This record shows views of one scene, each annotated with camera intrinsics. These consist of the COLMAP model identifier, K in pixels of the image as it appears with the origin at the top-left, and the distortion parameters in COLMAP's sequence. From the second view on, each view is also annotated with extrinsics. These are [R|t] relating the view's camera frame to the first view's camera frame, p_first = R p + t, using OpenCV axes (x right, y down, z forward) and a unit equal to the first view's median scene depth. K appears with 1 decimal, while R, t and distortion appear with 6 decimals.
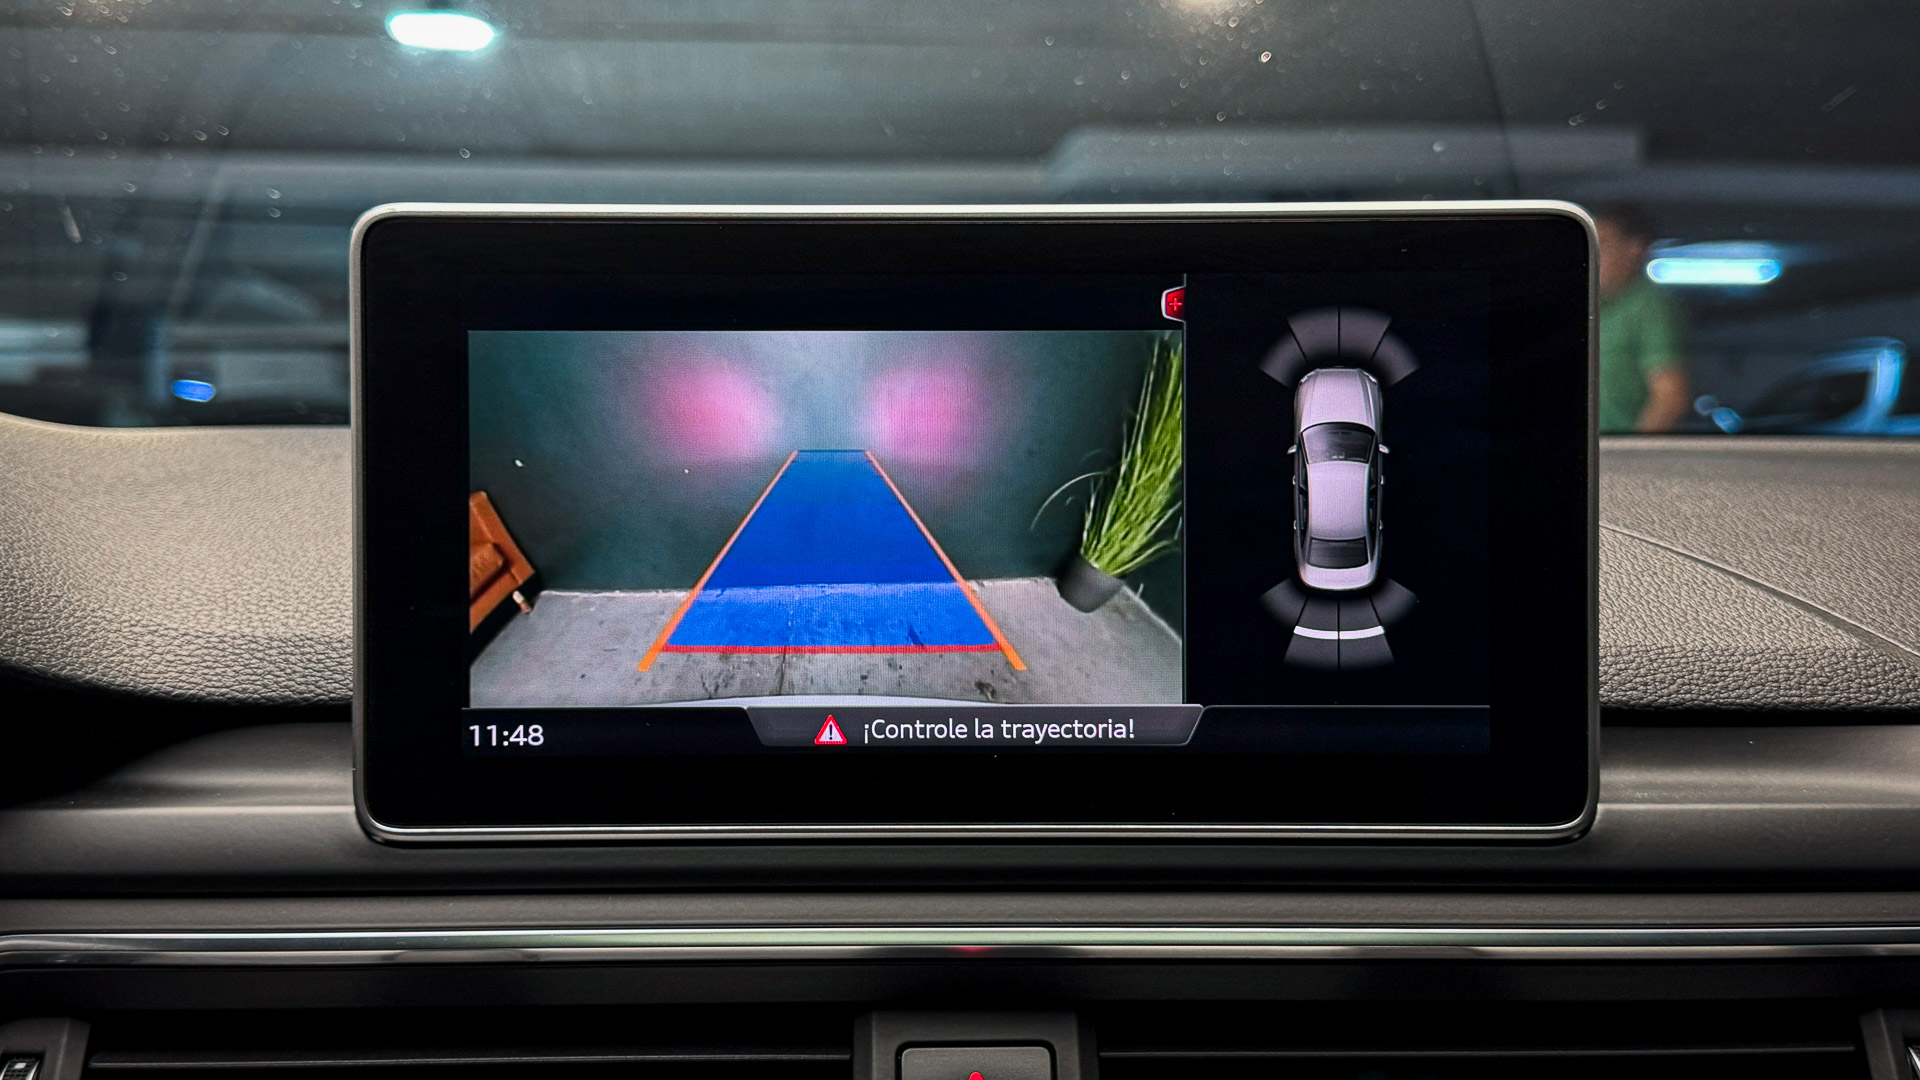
lens RADIAL K [[1944.4, 0, 960.0], [0, 1944.4, 540.0], [0, 0, 1]] dist [0.162608, -0.397573]
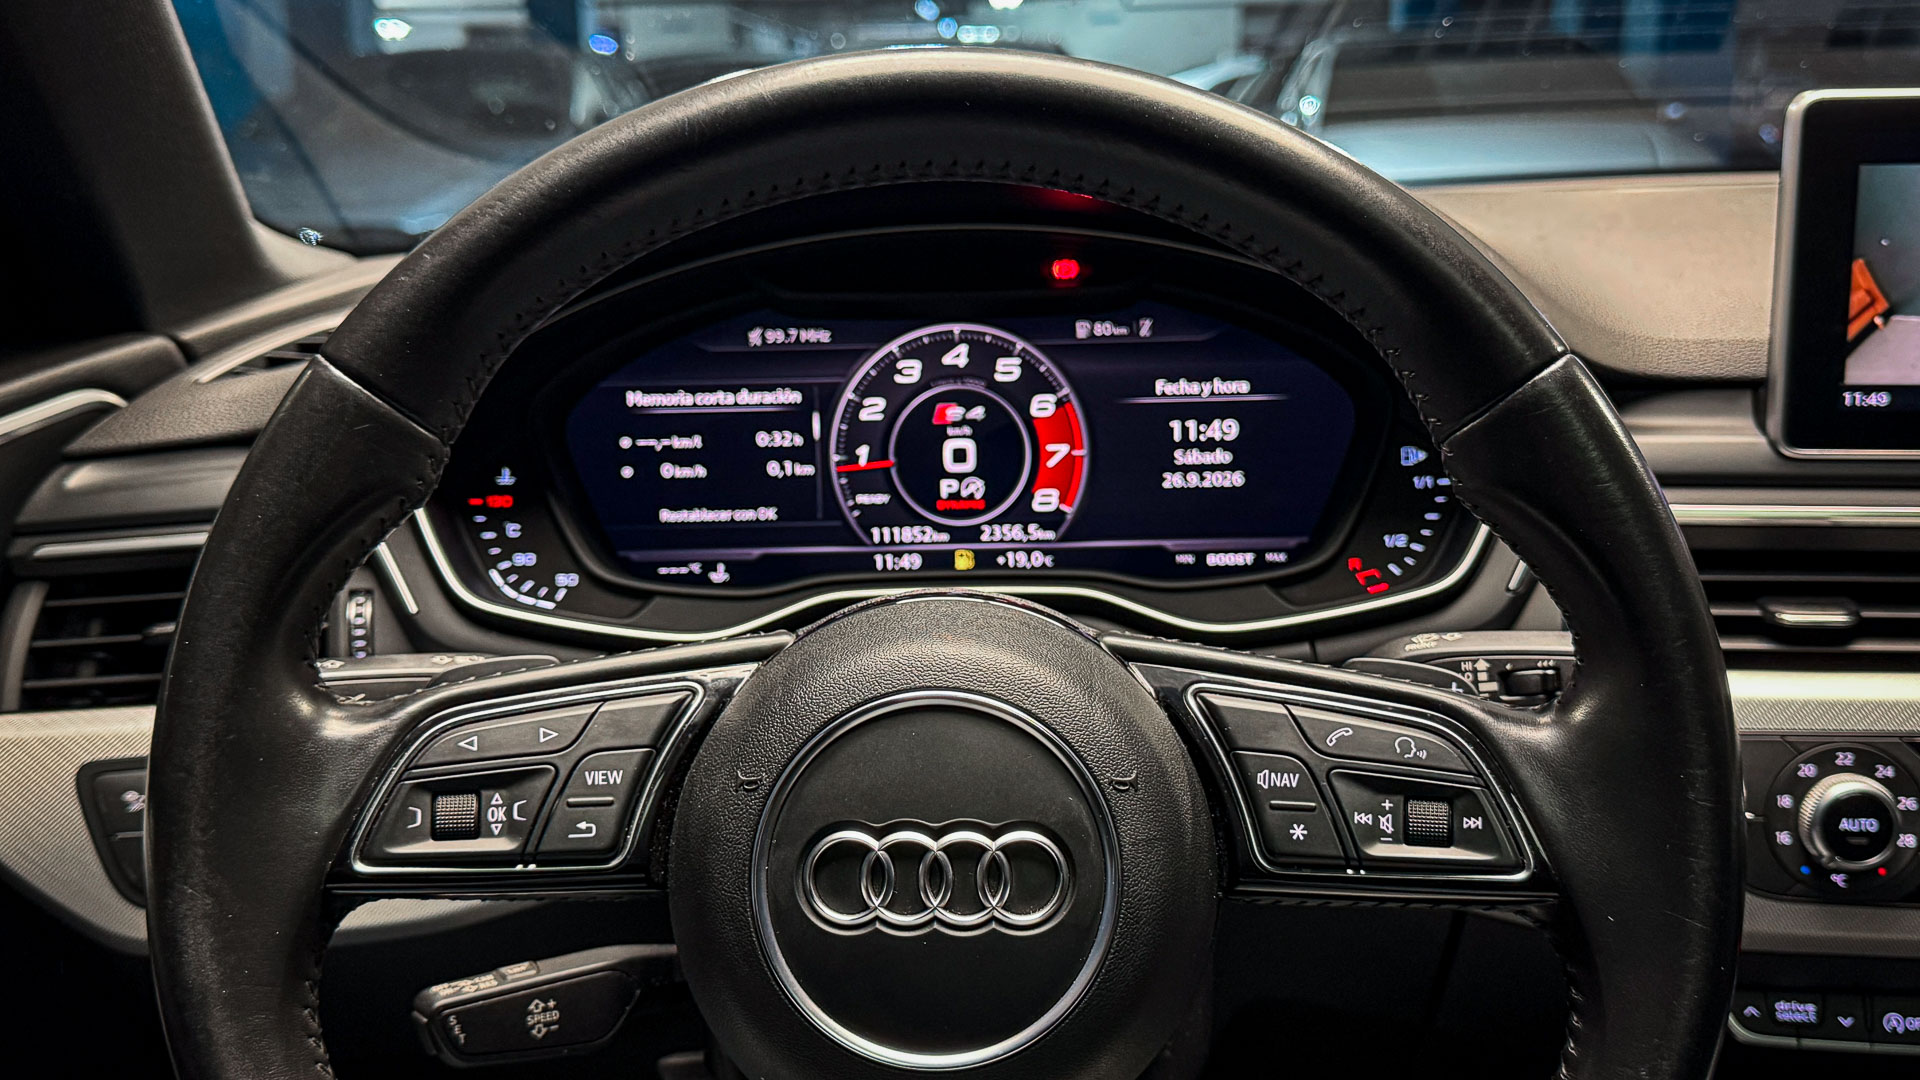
lens RADIAL K [[1944.4, 0, 960.0], [0, 1944.4, 540.0], [0, 0, 1]] dist [0.162608, -0.397573]
pose [[0.990698, 0.014311, -0.135327, -0.794903], [0.009930, 0.984202, 0.176772, -0.097380], [0.135719, -0.176471, 0.974904, -0.859353]]
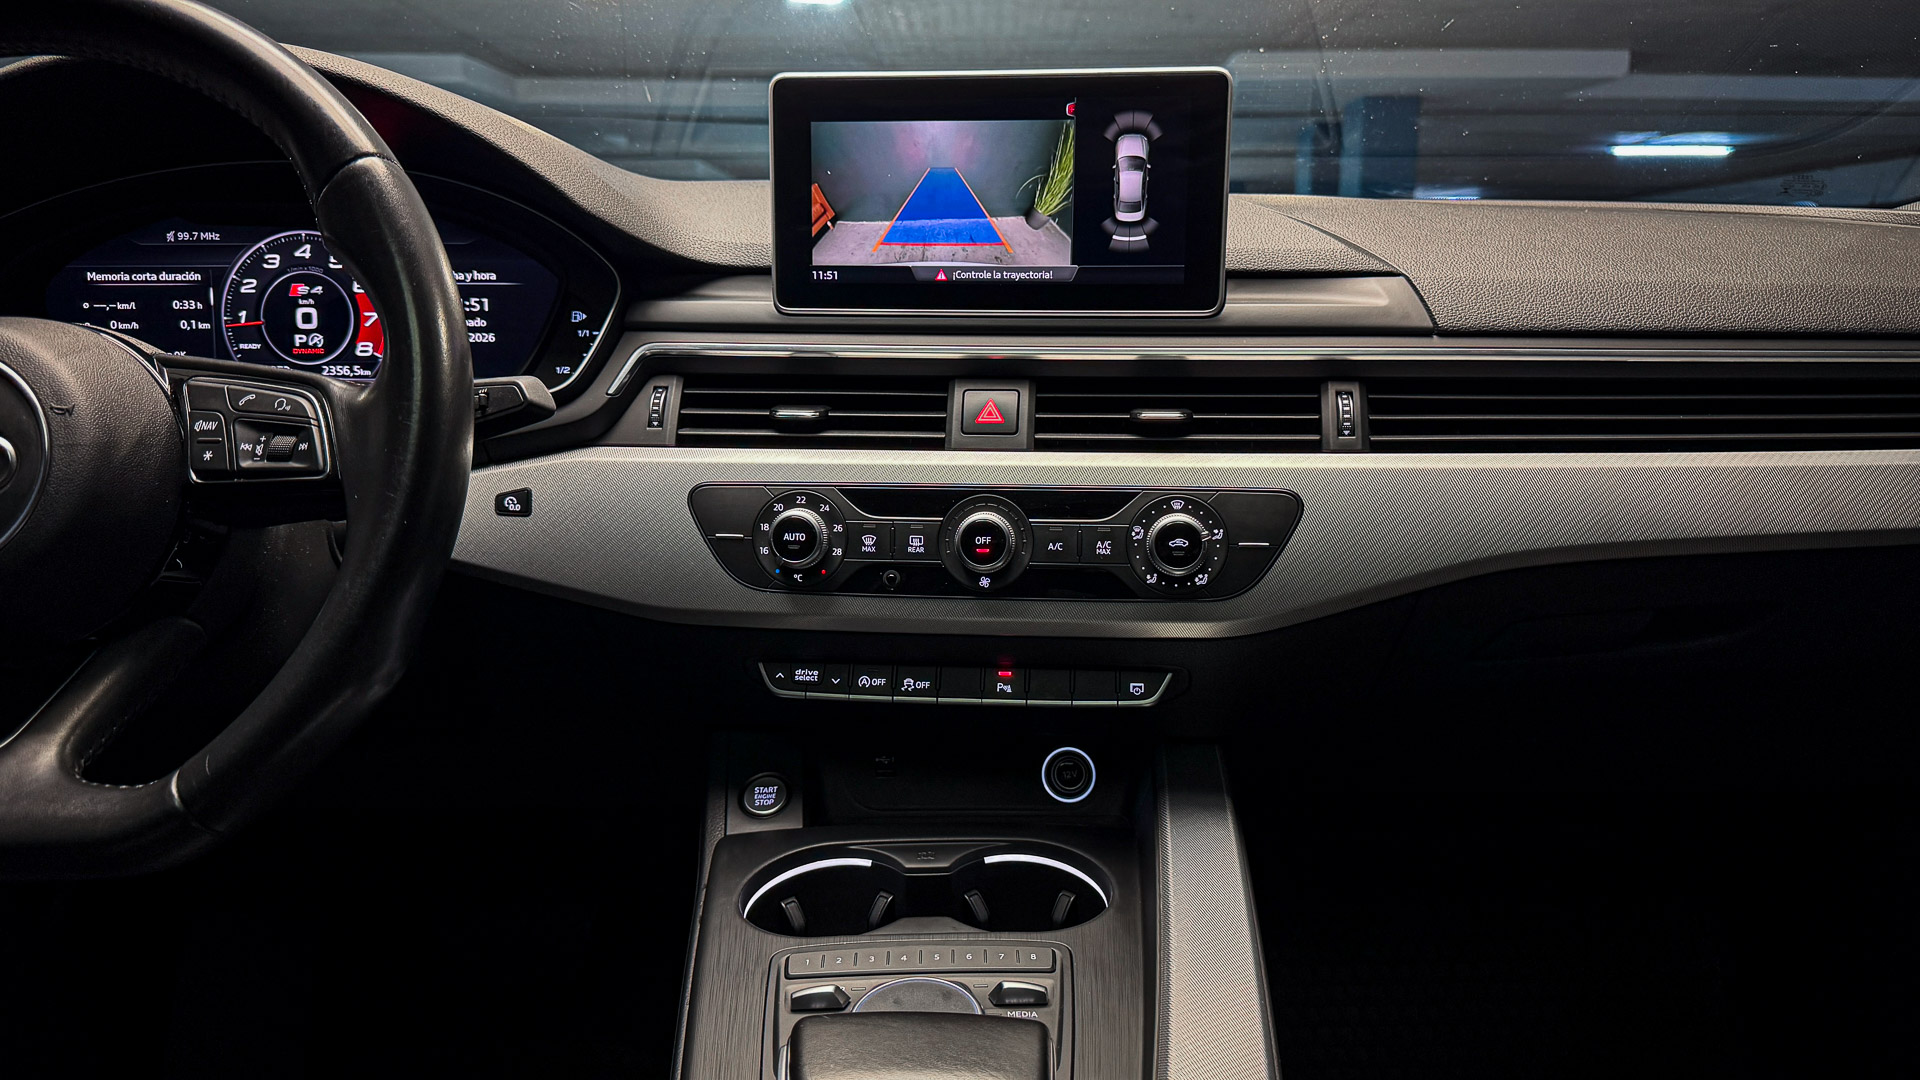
lens RADIAL K [[1361.8, 0, 960.0], [0, 1361.8, 540.0], [0, 0, 1]] dist [0.168973, -0.359688]
pose [[0.993175, 0.028252, -0.113157, 0.187874], [-0.012236, 0.990104, 0.139804, 0.197206], [0.115987, -0.137465, 0.983692, -0.938728]]
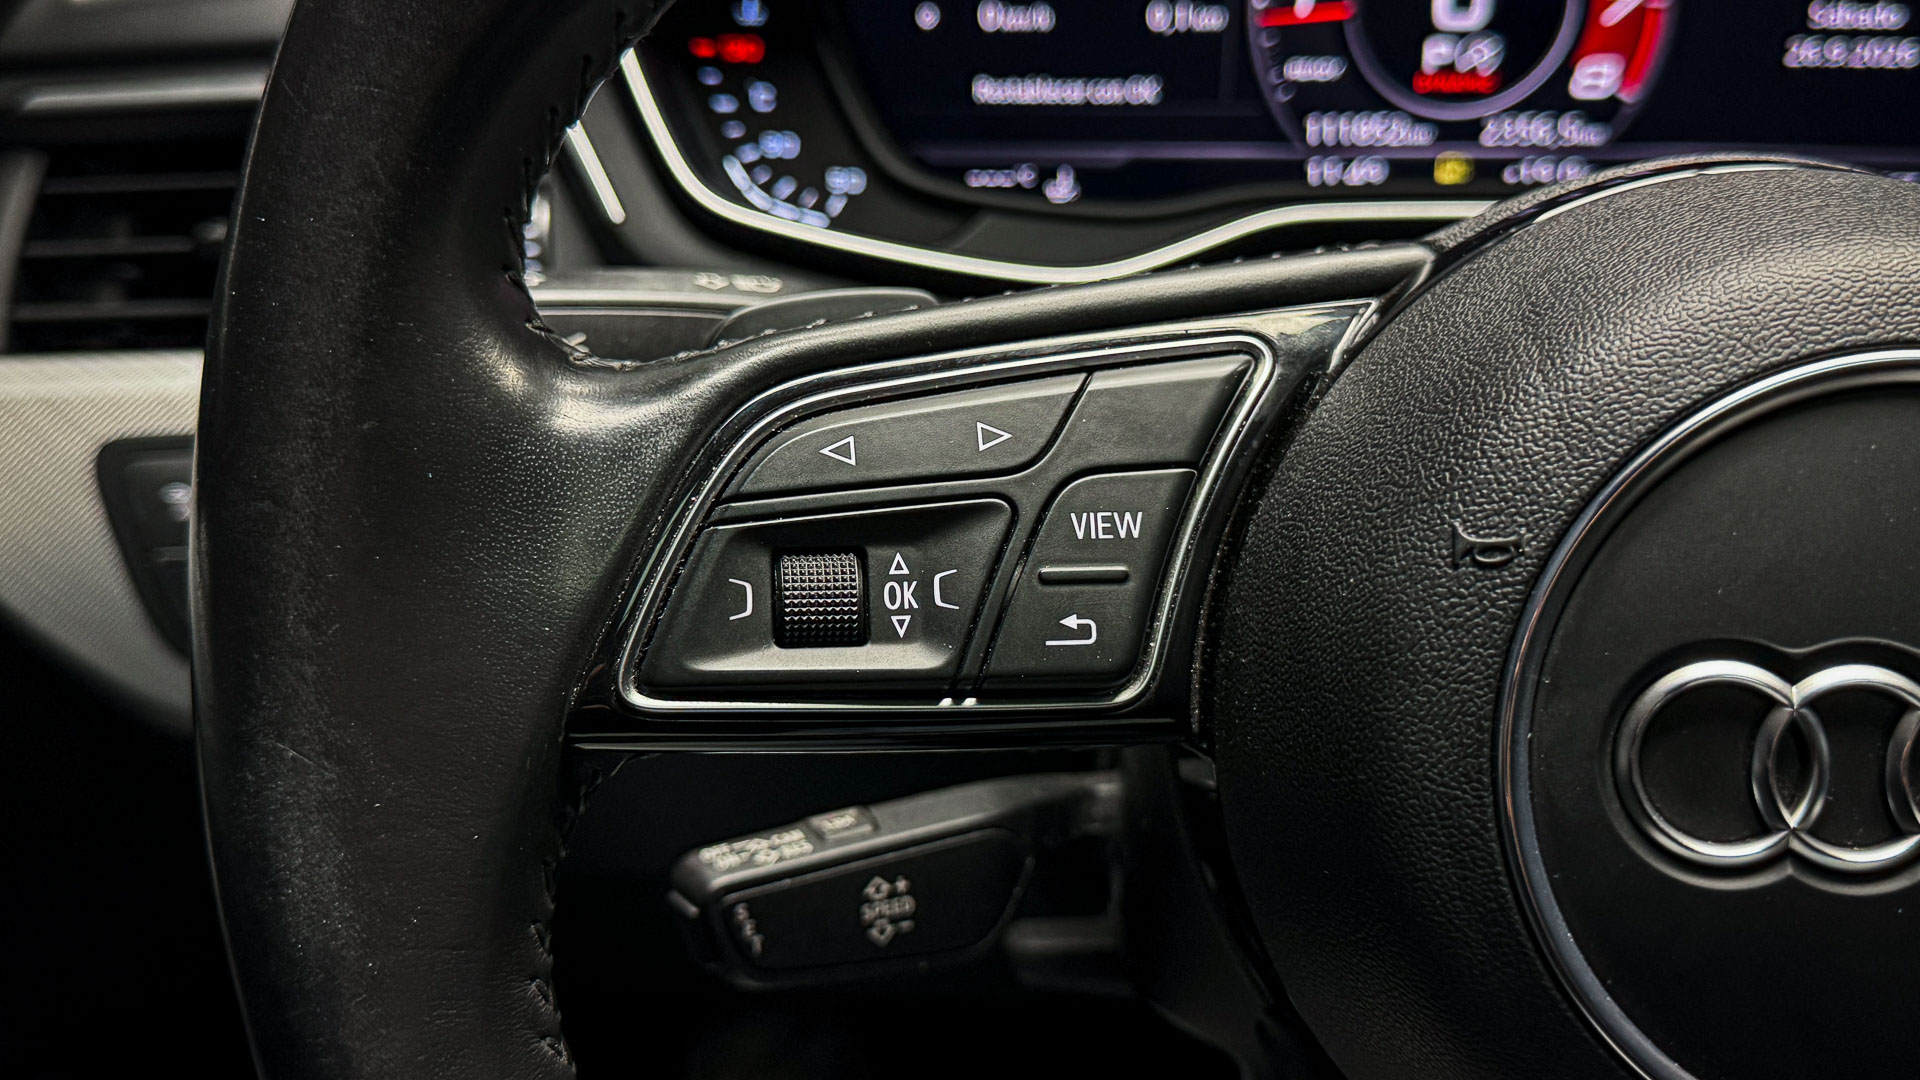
lens RADIAL K [[2009.4, 0, 960.0], [0, 2009.4, 540.0], [0, 0, 1]] dist [0.162578, -0.485983]
pose [[0.983015, 0.073333, -0.168236, -1.137028], [-0.014287, 0.944494, 0.328218, 0.073177], [0.182967, -0.320240, 0.929500, -0.274986]]
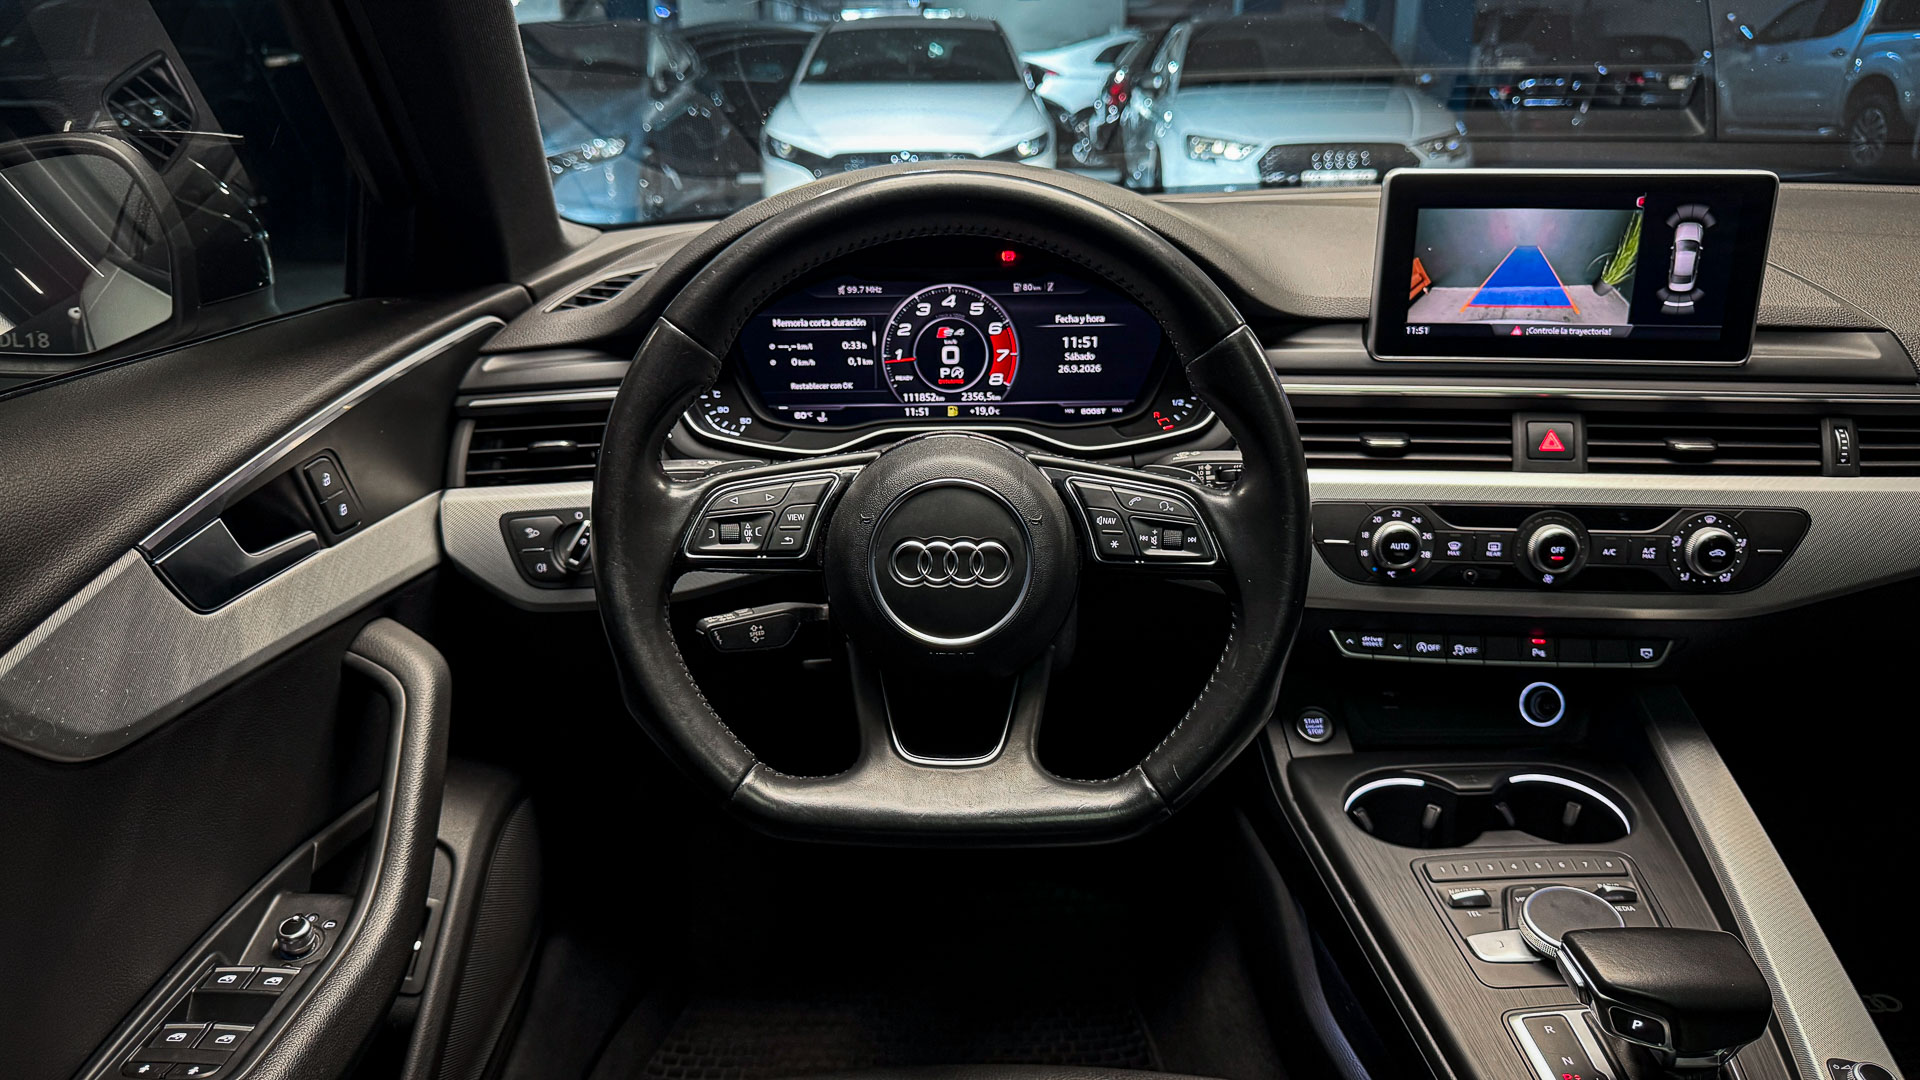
lens RADIAL K [[1361.8, 0, 960.0], [0, 1361.8, 540.0], [0, 0, 1]] dist [0.168973, -0.359688]
pose [[0.993886, 0.032767, -0.105439, -0.760151], [-0.000566, 0.956449, 0.291898, -0.256481], [0.110411, -0.290053, 0.950620, -1.497285]]
